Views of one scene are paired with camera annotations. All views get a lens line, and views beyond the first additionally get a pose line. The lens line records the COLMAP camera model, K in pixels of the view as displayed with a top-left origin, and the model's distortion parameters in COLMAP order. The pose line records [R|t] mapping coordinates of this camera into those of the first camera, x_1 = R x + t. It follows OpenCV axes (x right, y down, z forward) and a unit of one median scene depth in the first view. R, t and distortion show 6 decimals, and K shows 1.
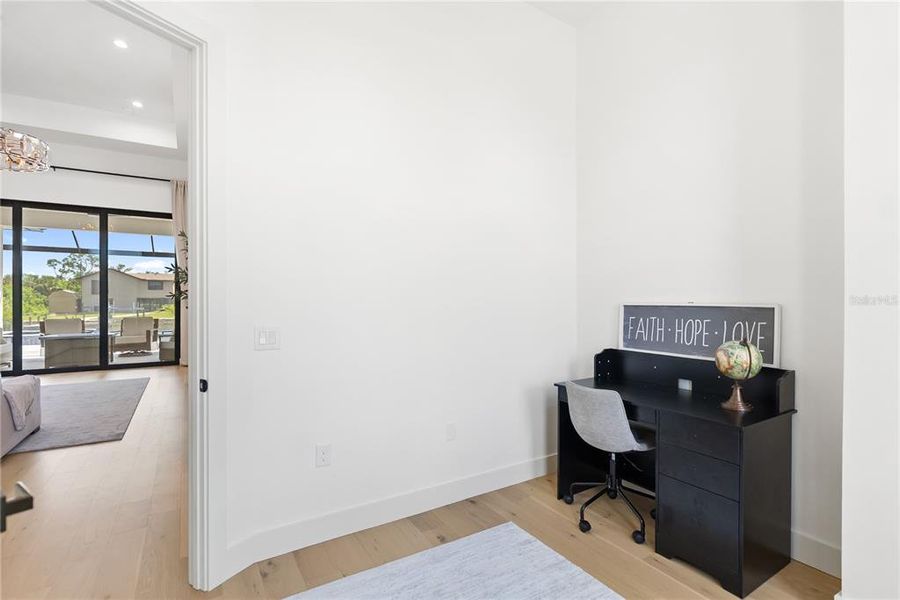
lens RADIAL K [[415.8, 0, 444.8], [0, 415.8, 300.4], [0, 0, 1]] dist [-0.003704, -0.000318]
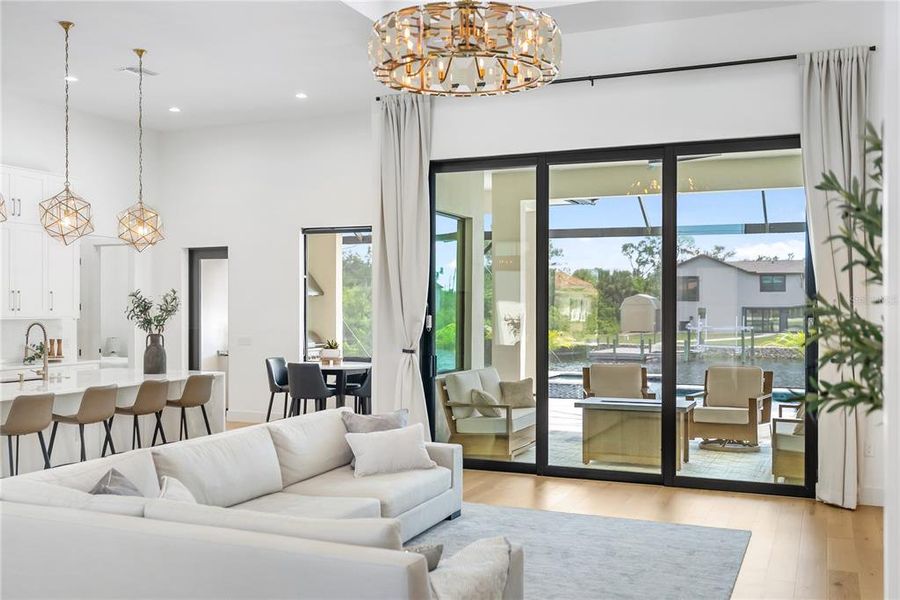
lens RADIAL K [[884.4, 0, 440.0], [0, 884.4, 306.2], [0, 0, 1]] dist [0.006763, 0.004715]
pose [[0.566332, 0.001581, -0.824176, -0.118019], [-0.004377, 0.999990, -0.001089, -0.030850], [0.824166, 0.004224, 0.566333, 0.182193]]
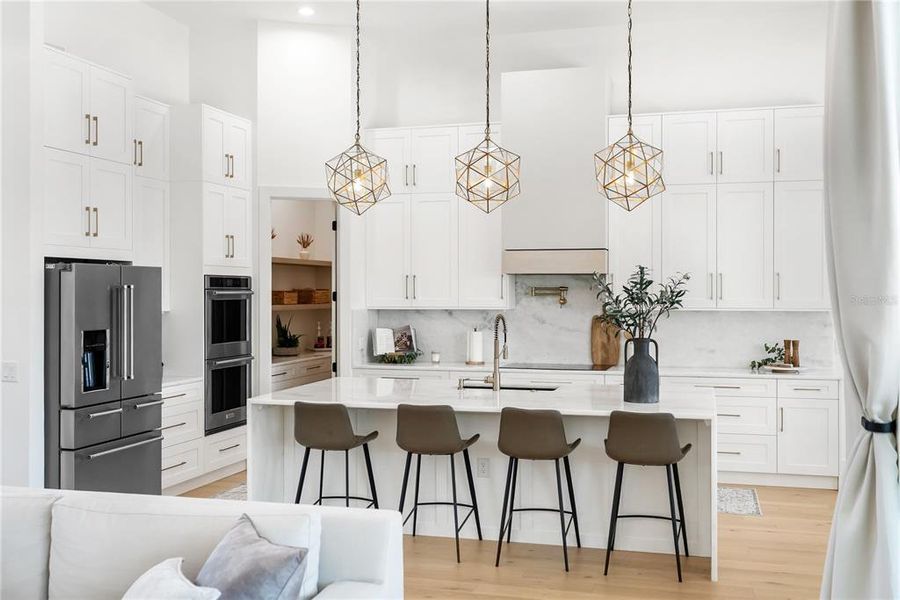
lens RADIAL K [[884.4, 0, 440.0], [0, 884.4, 306.2], [0, 0, 1]] dist [0.006763, 0.004715]
pose [[-0.749007, 0.013169, -0.662431, -0.588949], [0.000978, 0.999823, 0.018771, -0.033941], [0.662561, 0.013412, -0.748888, 0.839210]]
